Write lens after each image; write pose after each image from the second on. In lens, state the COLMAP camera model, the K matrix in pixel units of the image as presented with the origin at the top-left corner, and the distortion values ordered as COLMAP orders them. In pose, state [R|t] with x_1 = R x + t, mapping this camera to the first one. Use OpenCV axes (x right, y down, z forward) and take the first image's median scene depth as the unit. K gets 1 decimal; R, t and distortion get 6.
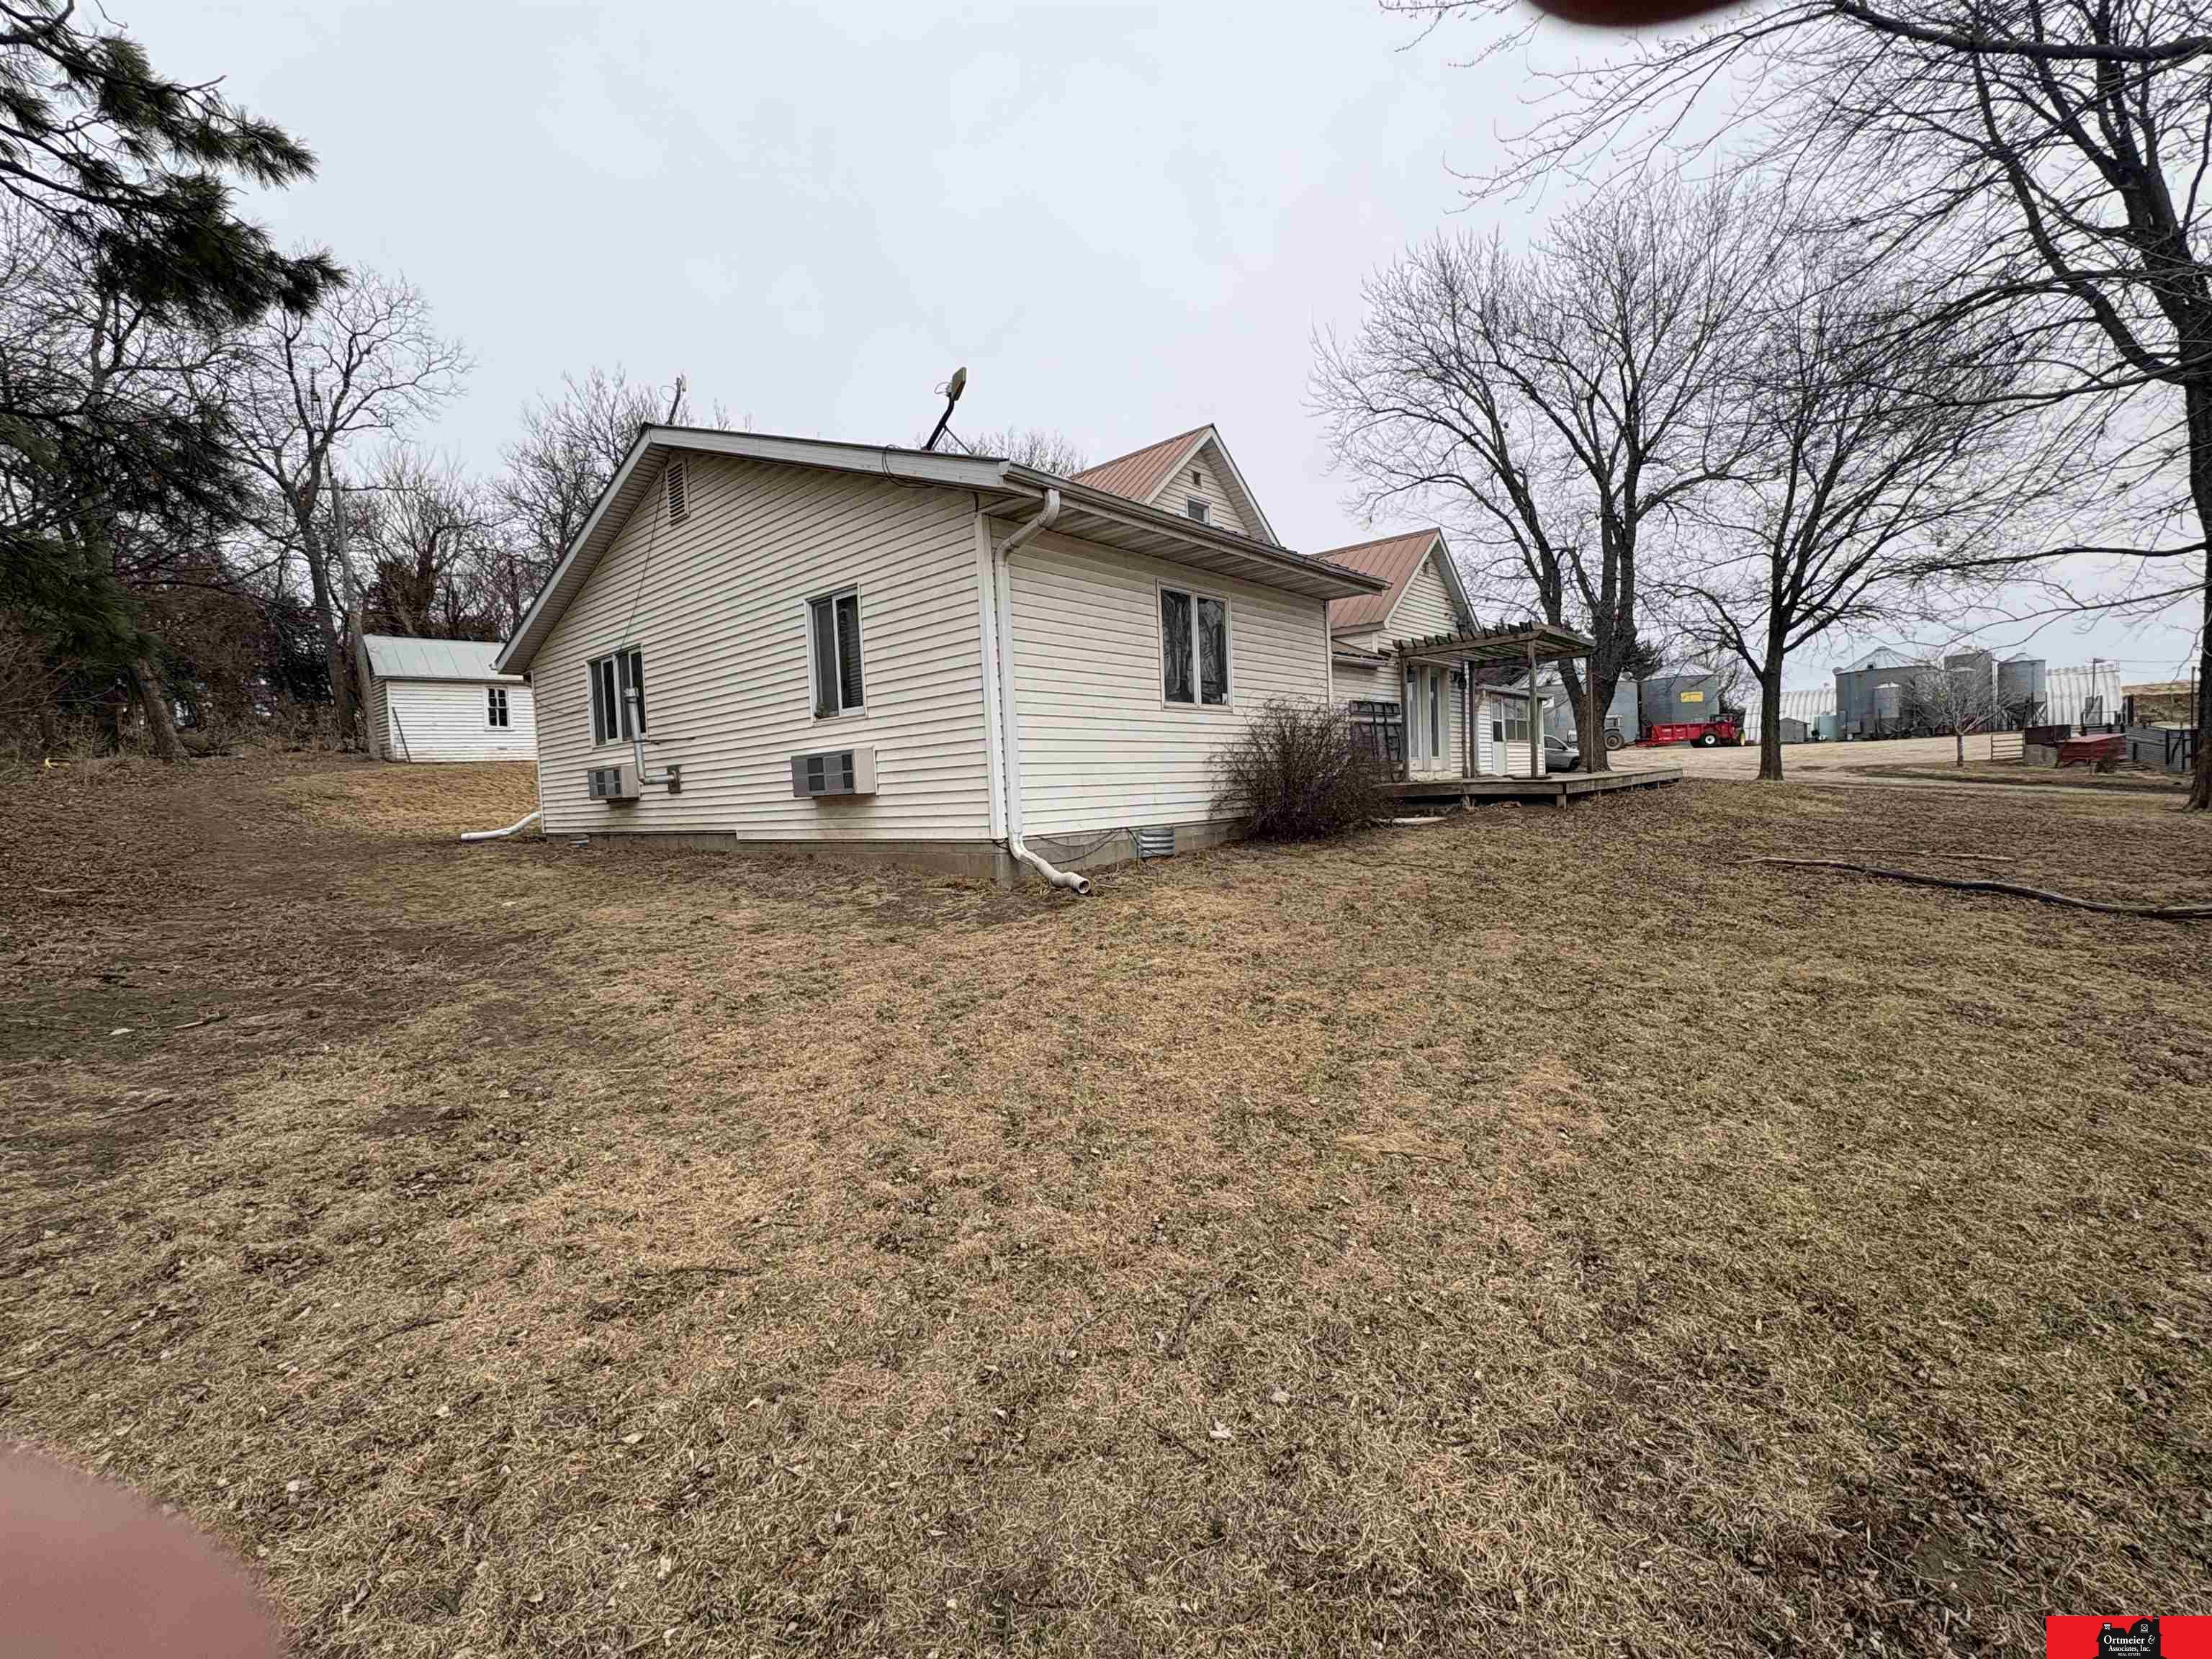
lens RADIAL K [[945.2, 0, 1091.0], [0, 945.2, 823.9], [0, 0, 1]] dist [0.003325, 0.000948]
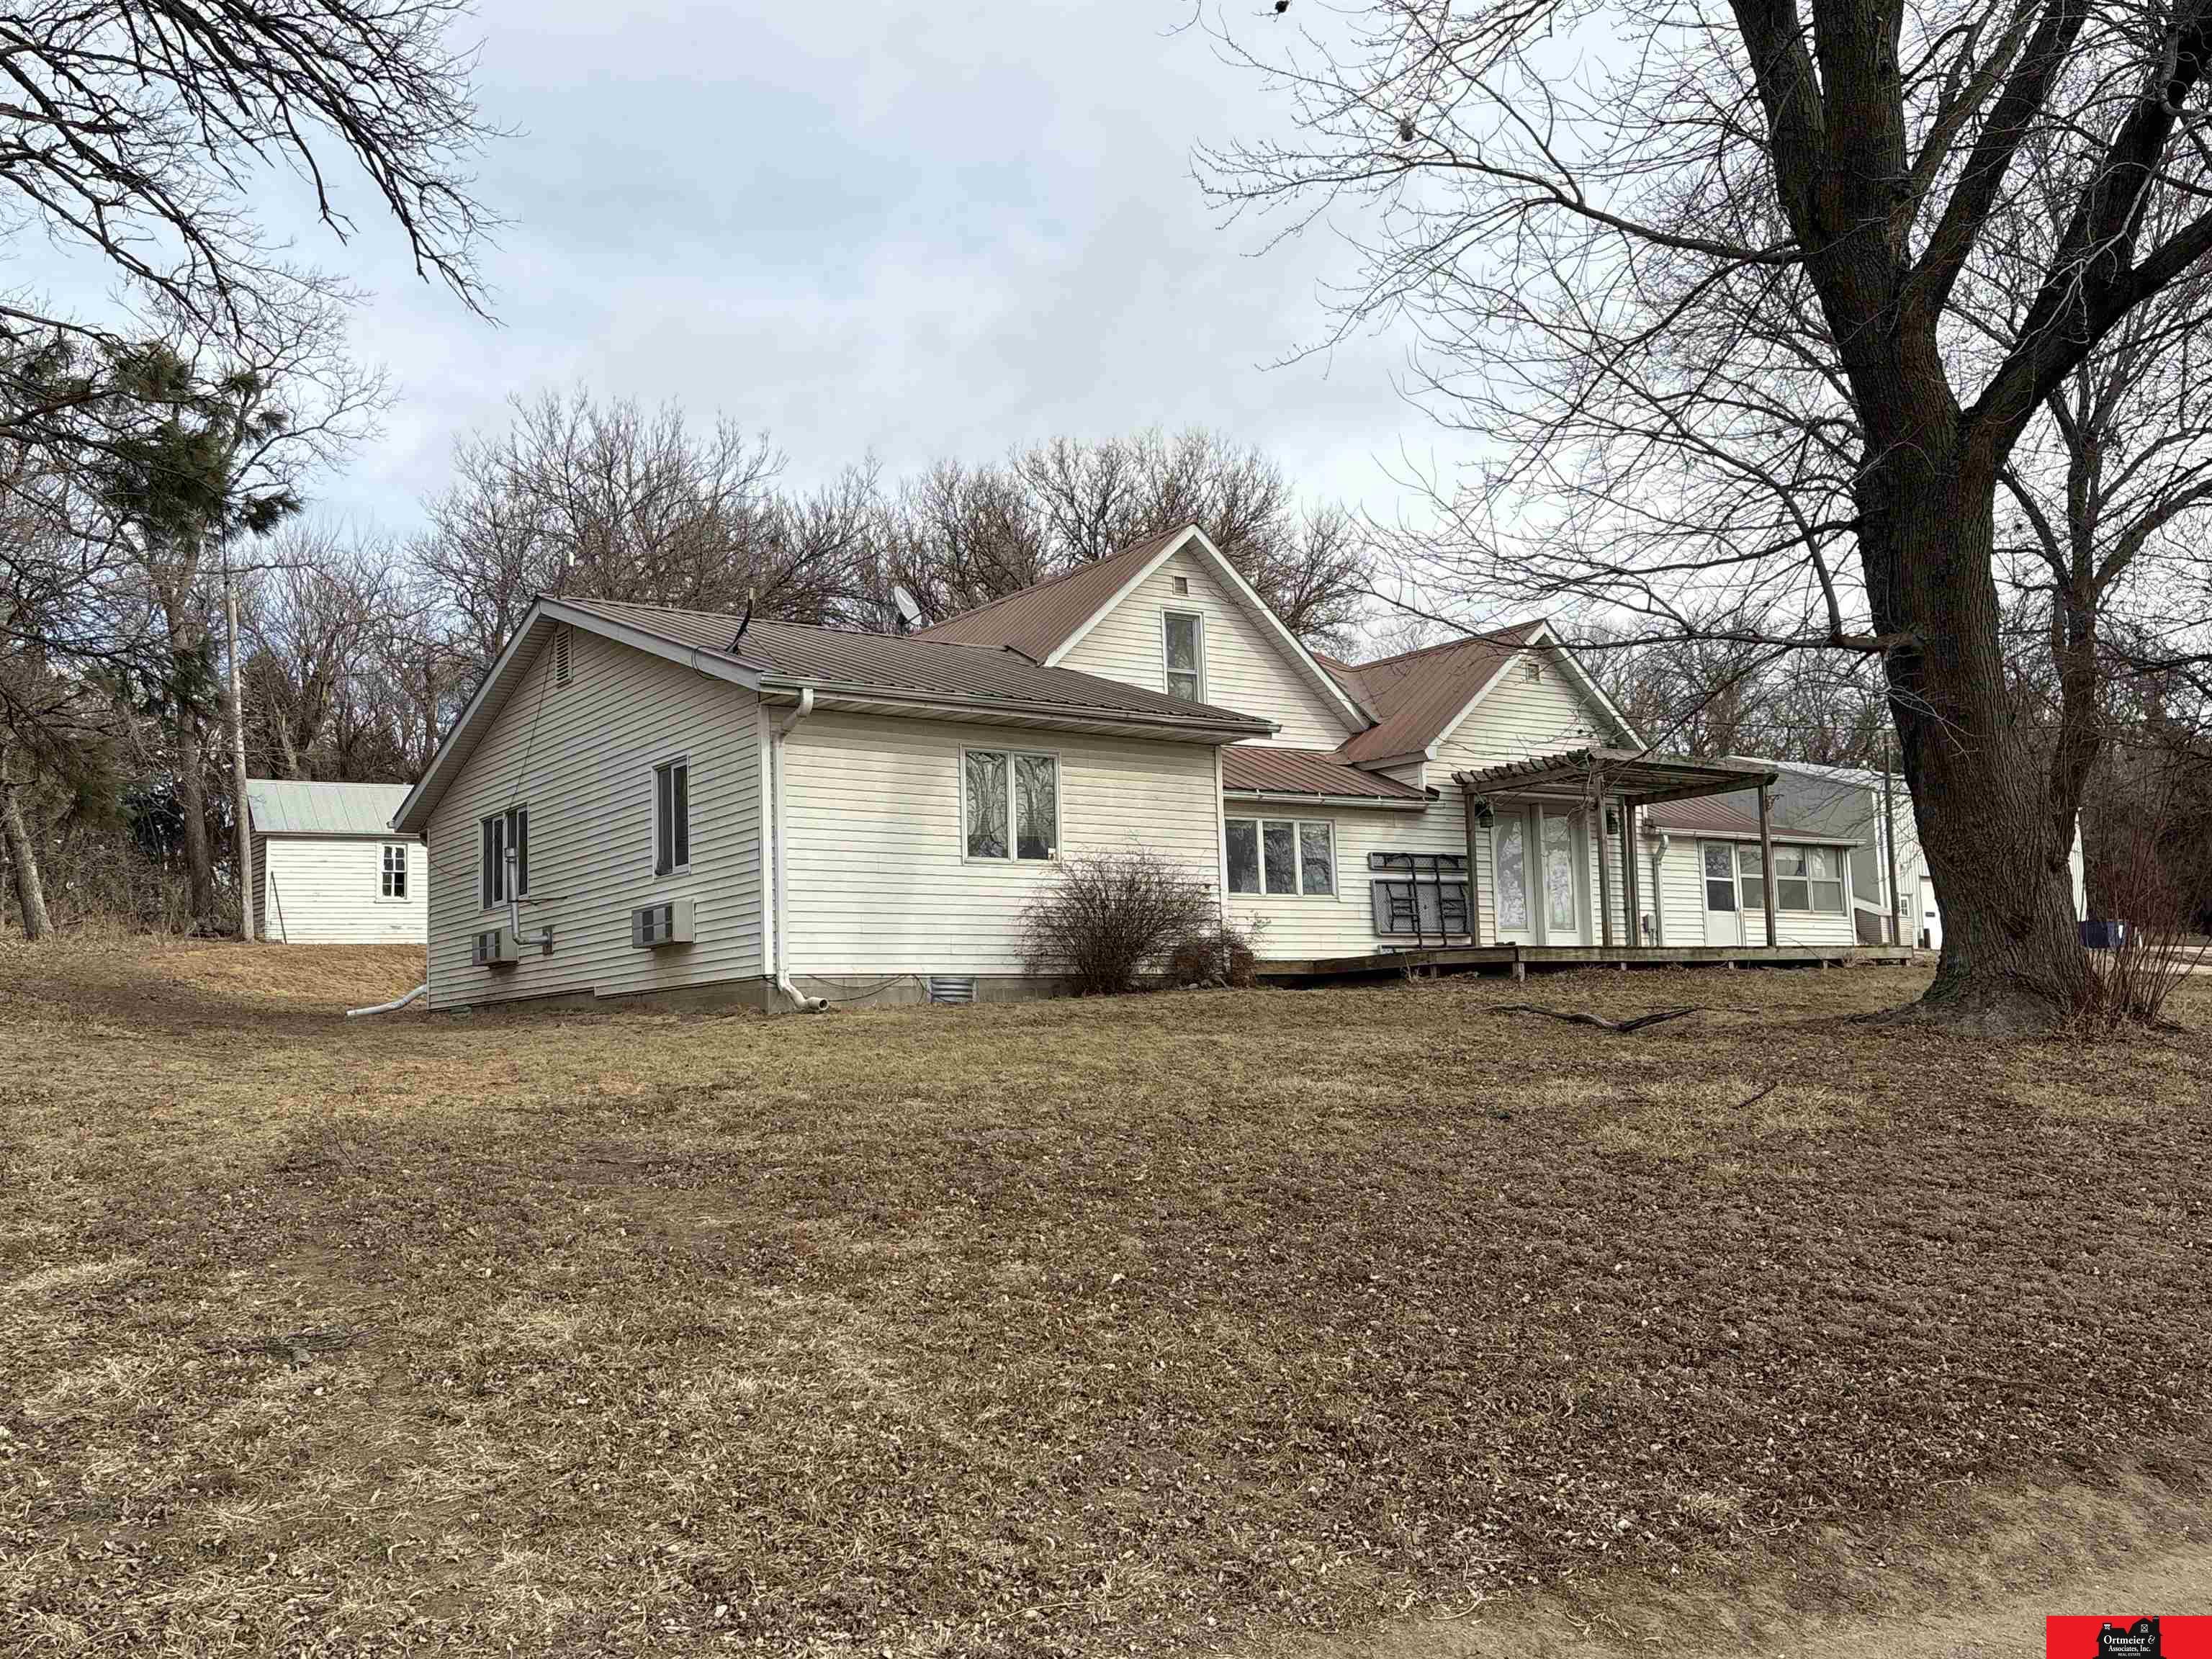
lens RADIAL K [[1993.1, 0, 1108.5], [0, 1993.1, 832.0], [0, 0, 1]] dist [0.003230, -0.012258]
pose [[0.977136, -0.011506, -0.212304, 0.543271], [-0.018406, 0.990208, -0.138383, 0.112465], [0.211818, 0.139127, 0.967356, -0.854224]]
